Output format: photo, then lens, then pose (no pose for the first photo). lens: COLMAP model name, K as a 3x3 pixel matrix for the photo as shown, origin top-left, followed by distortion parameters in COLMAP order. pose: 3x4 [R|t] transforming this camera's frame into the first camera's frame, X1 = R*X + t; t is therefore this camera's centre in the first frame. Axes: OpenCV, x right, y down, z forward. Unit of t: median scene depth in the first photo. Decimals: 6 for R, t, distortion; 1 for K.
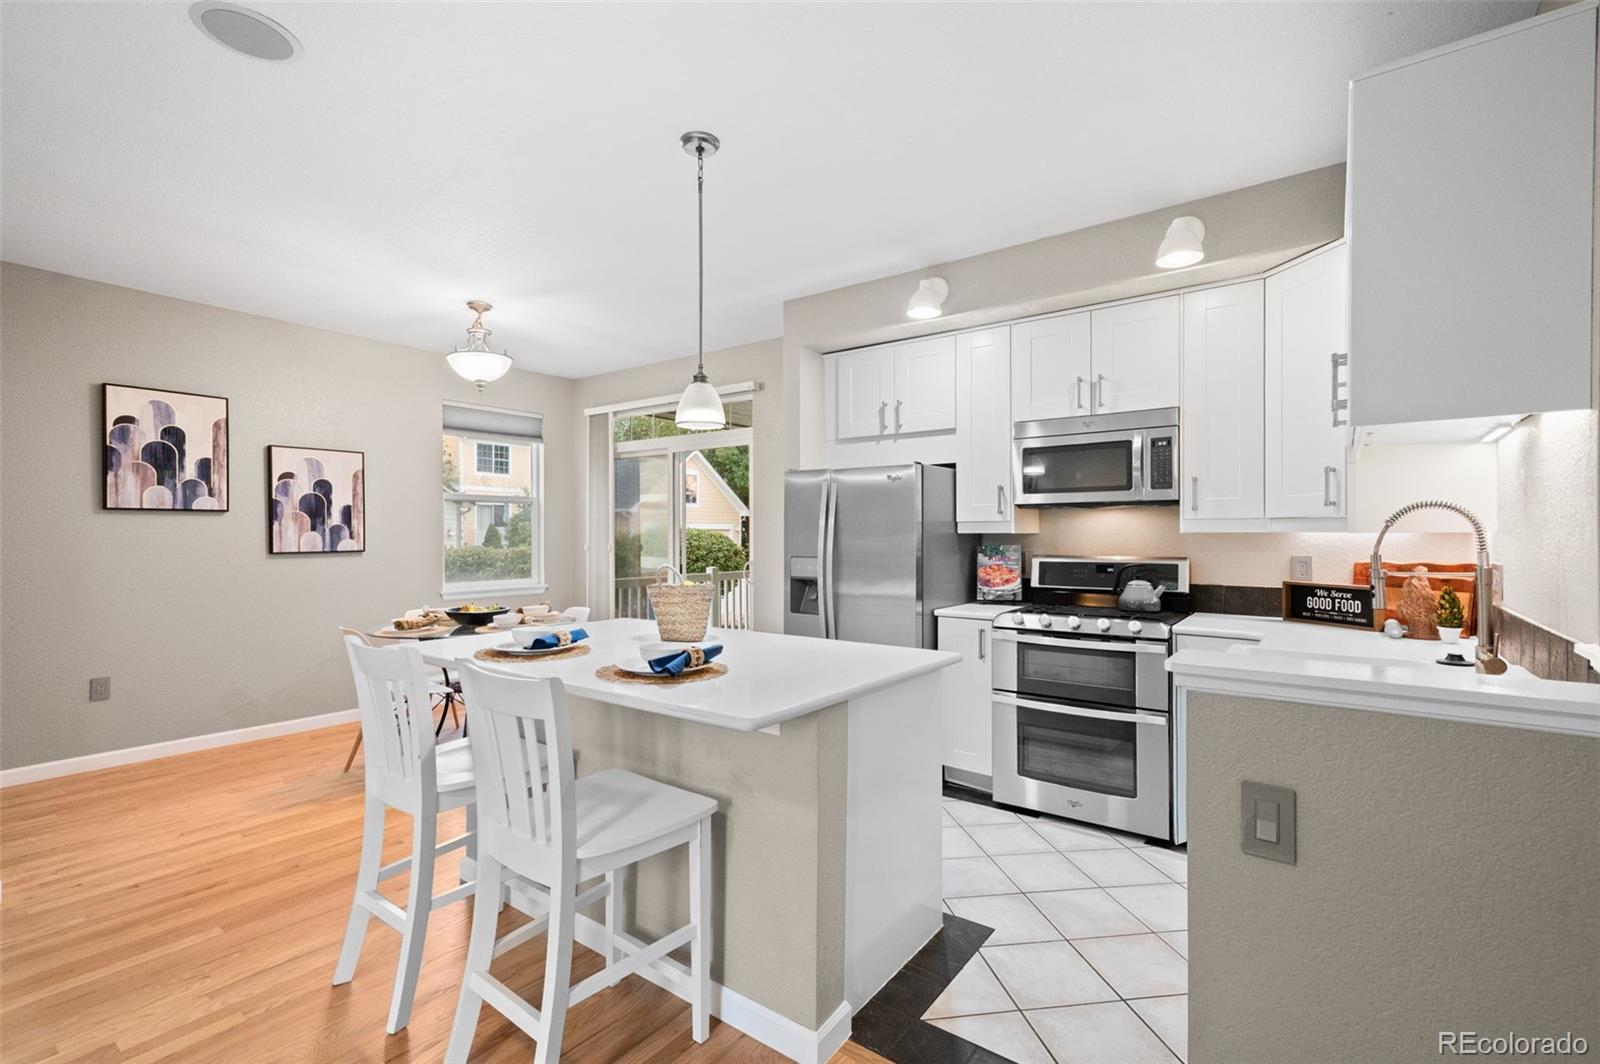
lens RADIAL K [[731.8, 0, 803.0], [0, 731.8, 529.5], [0, 0, 1]] dist [0.002018, 0.000206]
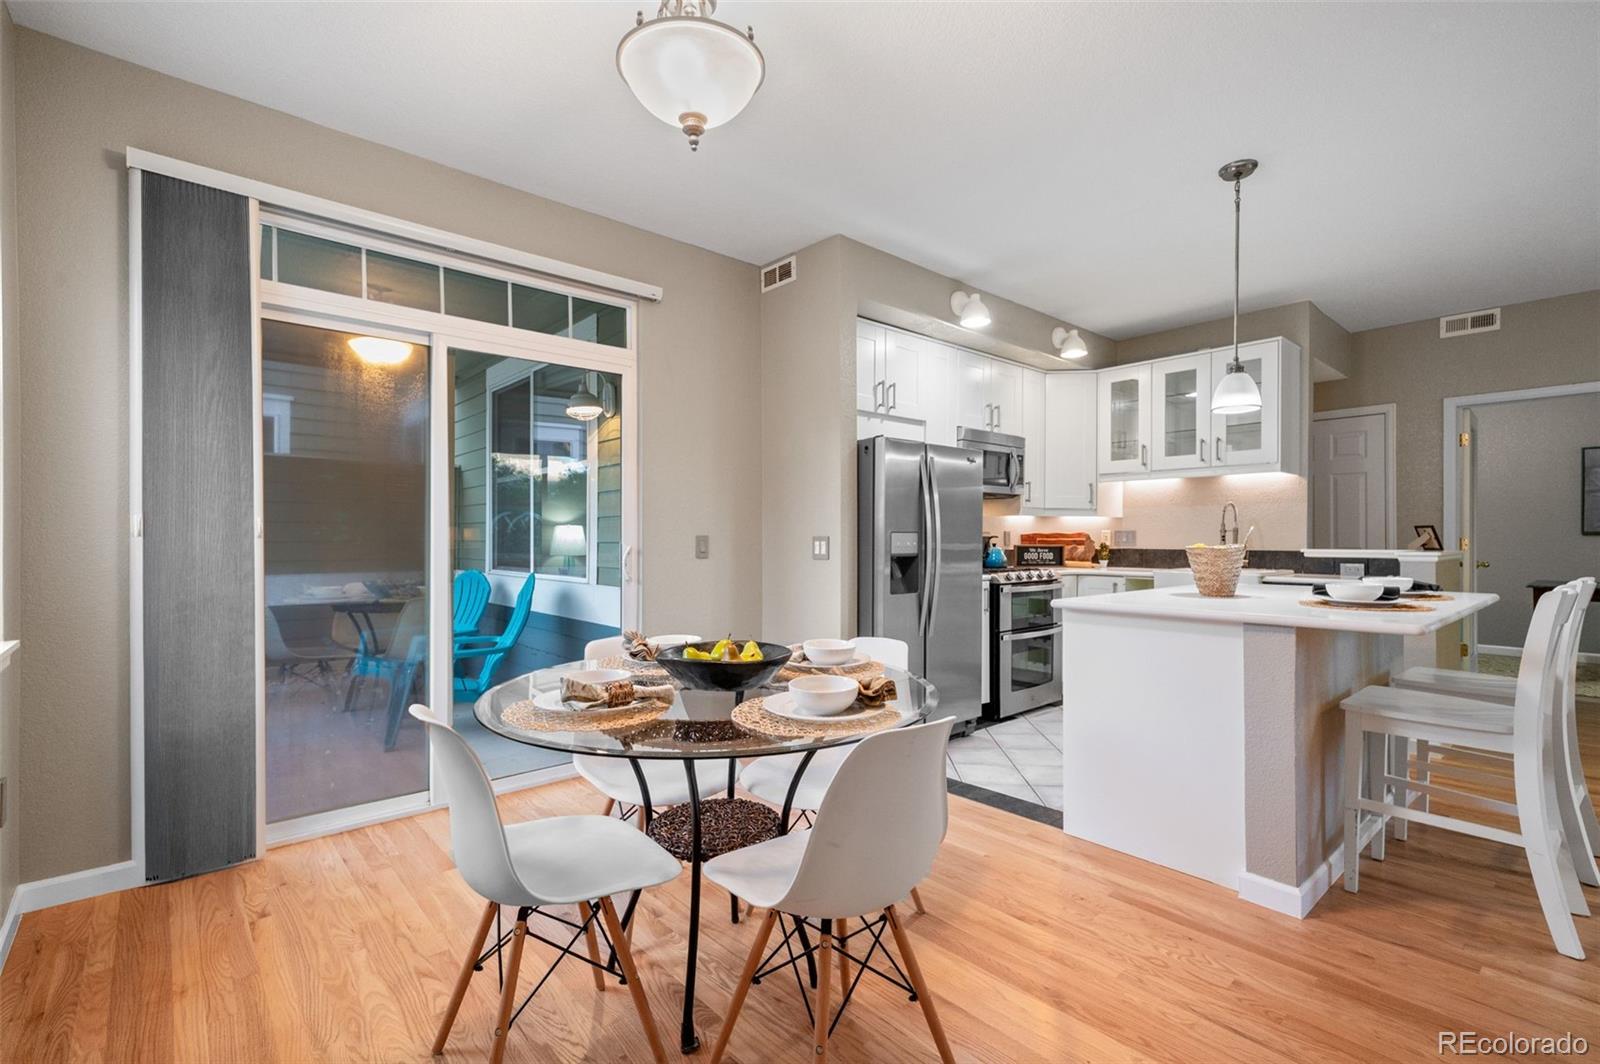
lens RADIAL K [[708.4, 0, 799.5], [0, 708.4, 537.5], [0, 0, 1]] dist [0.009007, 0.000121]
pose [[0.215018, -0.001061, 0.976610, -0.974558], [-0.009610, 0.999949, 0.003203, 0.045799], [-0.976563, -0.010074, 0.214997, 0.999770]]
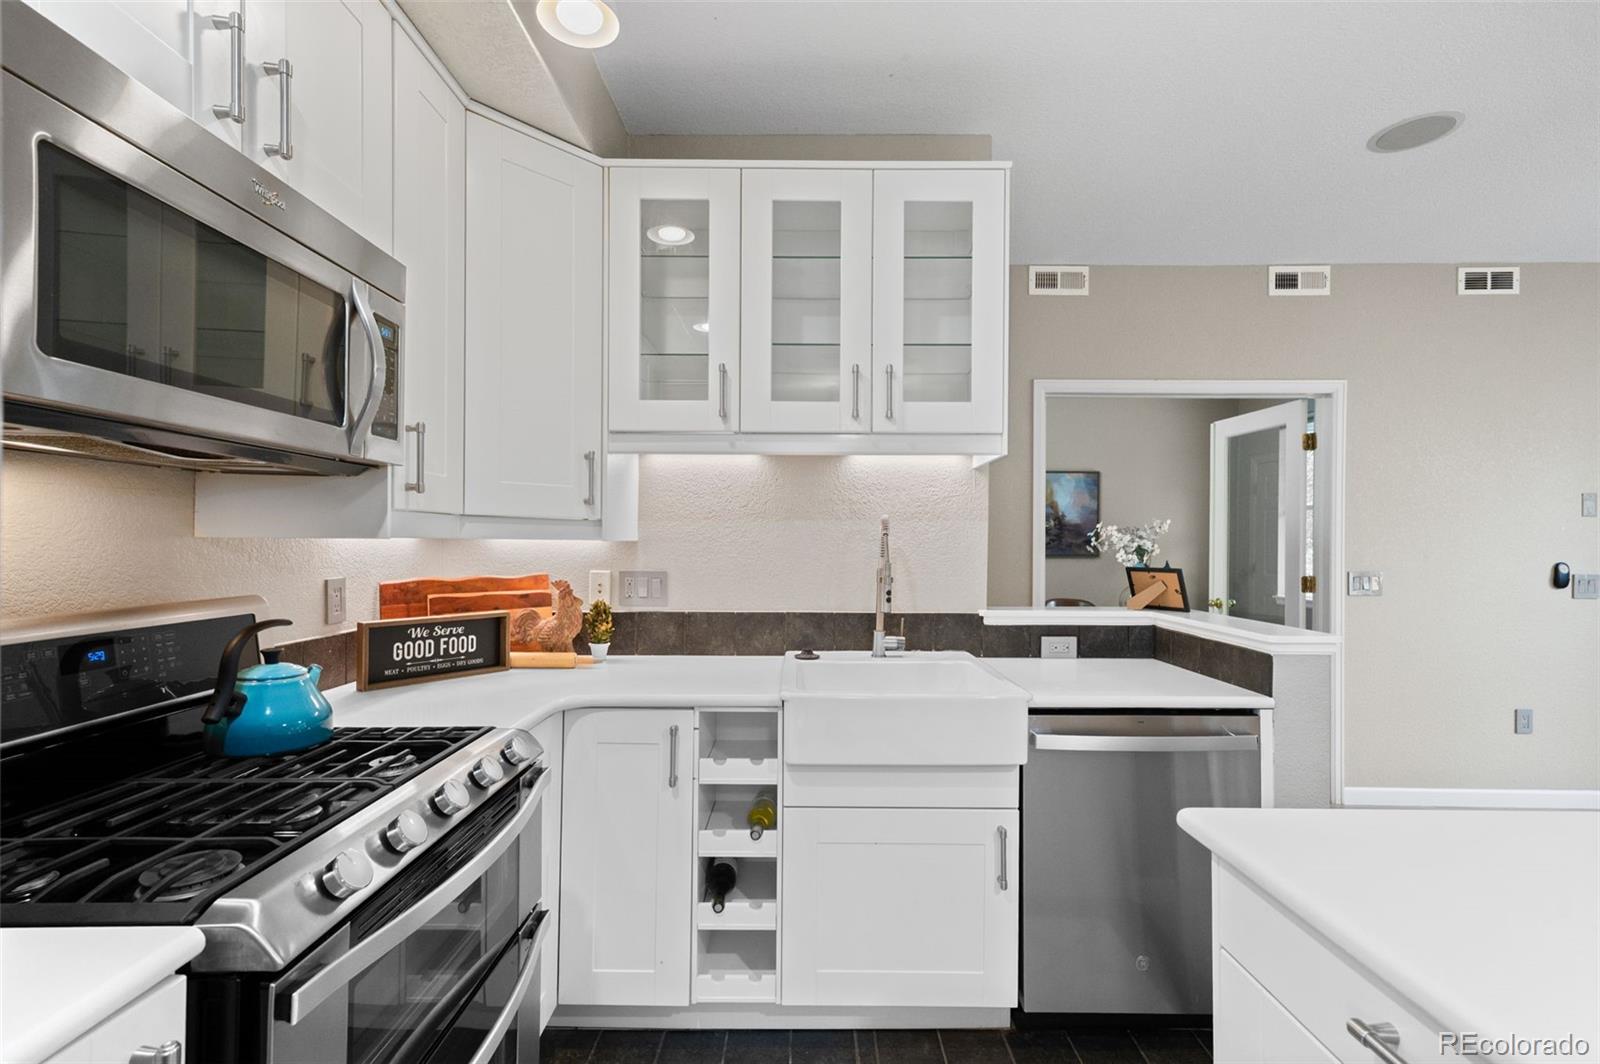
lens RADIAL K [[717.5, 0, 806.4], [0, 717.5, 543.7], [0, 0, 1]] dist [0.017886, 0.000058]
pose [[-0.598268, -0.004762, 0.801282, -0.000534], [-0.012576, 0.999915, -0.003448, 0.005304], [-0.801198, -0.012140, -0.598277, 0.930220]]
